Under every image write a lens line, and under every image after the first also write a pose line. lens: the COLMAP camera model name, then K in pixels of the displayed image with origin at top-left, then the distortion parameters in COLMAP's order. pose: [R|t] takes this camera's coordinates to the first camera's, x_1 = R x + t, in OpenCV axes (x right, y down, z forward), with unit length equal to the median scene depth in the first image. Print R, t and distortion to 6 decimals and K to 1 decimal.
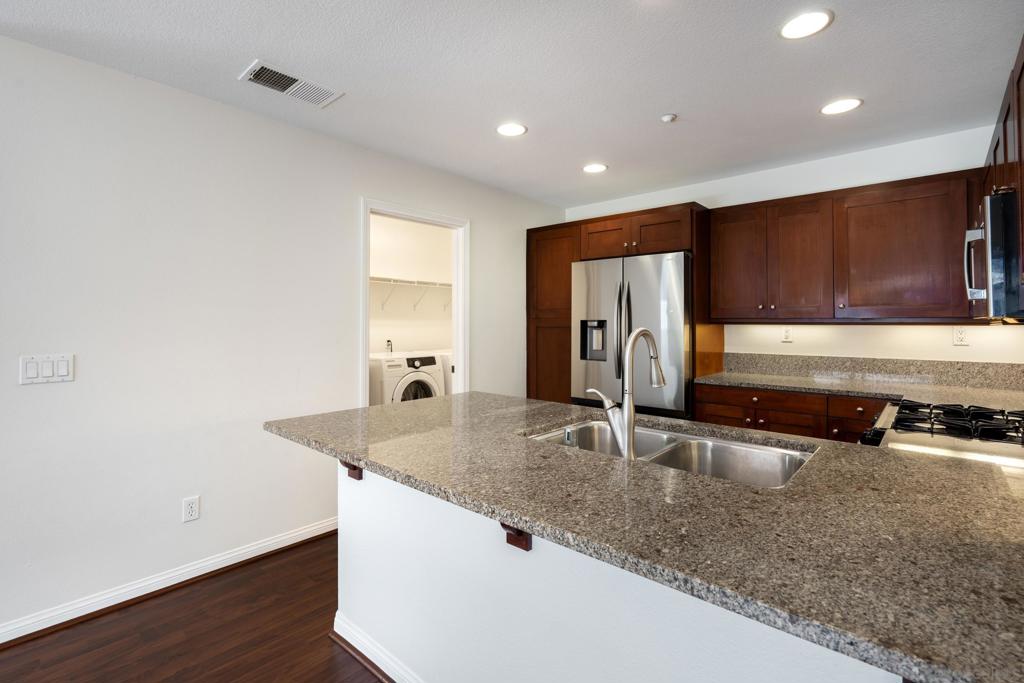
lens RADIAL K [[470.4, 0, 510.2], [0, 470.4, 319.0], [0, 0, 1]] dist [-0.000822, 0.000175]
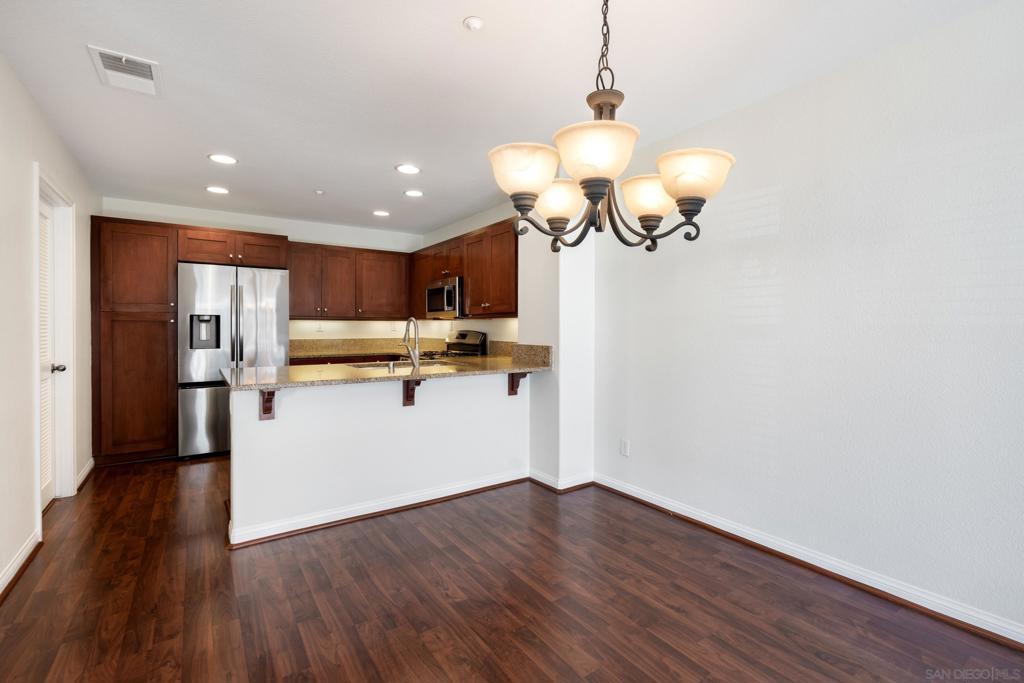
lens RADIAL K [[464.3, 0, 511.9], [0, 464.3, 332.0], [0, 0, 1]] dist [-0.000438, 0.000192]
pose [[0.238189, -0.011151, 0.971155, -0.813752], [-0.010297, 0.999849, 0.014006, 0.022277], [-0.971164, -0.013337, 0.238038, -0.032316]]
